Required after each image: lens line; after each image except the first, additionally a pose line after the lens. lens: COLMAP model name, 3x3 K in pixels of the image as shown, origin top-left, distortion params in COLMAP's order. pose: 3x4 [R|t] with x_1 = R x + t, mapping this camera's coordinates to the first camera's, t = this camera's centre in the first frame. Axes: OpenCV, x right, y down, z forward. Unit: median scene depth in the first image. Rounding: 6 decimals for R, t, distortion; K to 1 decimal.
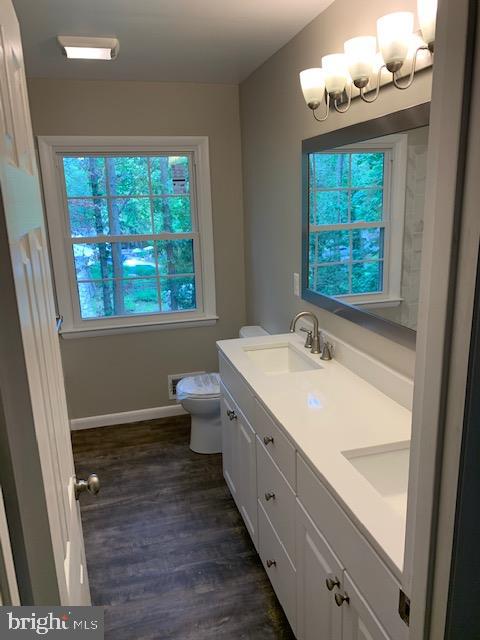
lens RADIAL K [[490.0, 0, 239.7], [0, 490.0, 319.5], [0, 0, 1]] dist [0.049903, -0.041342]
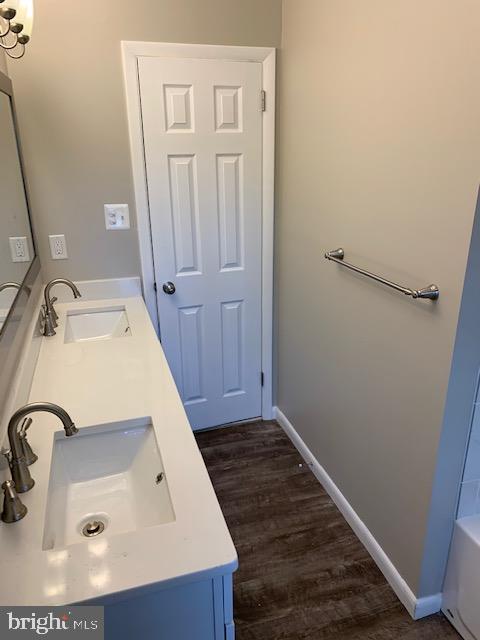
lens RADIAL K [[490.0, 0, 241.2], [0, 490.0, 321.3], [0, 0, 1]] dist [0.049903, -0.041342]
pose [[-0.998582, 0.052736, -0.007212, -0.071874], [0.039275, 0.821486, 0.568875, -0.384970], [0.035925, 0.567786, -0.822392, 1.493376]]
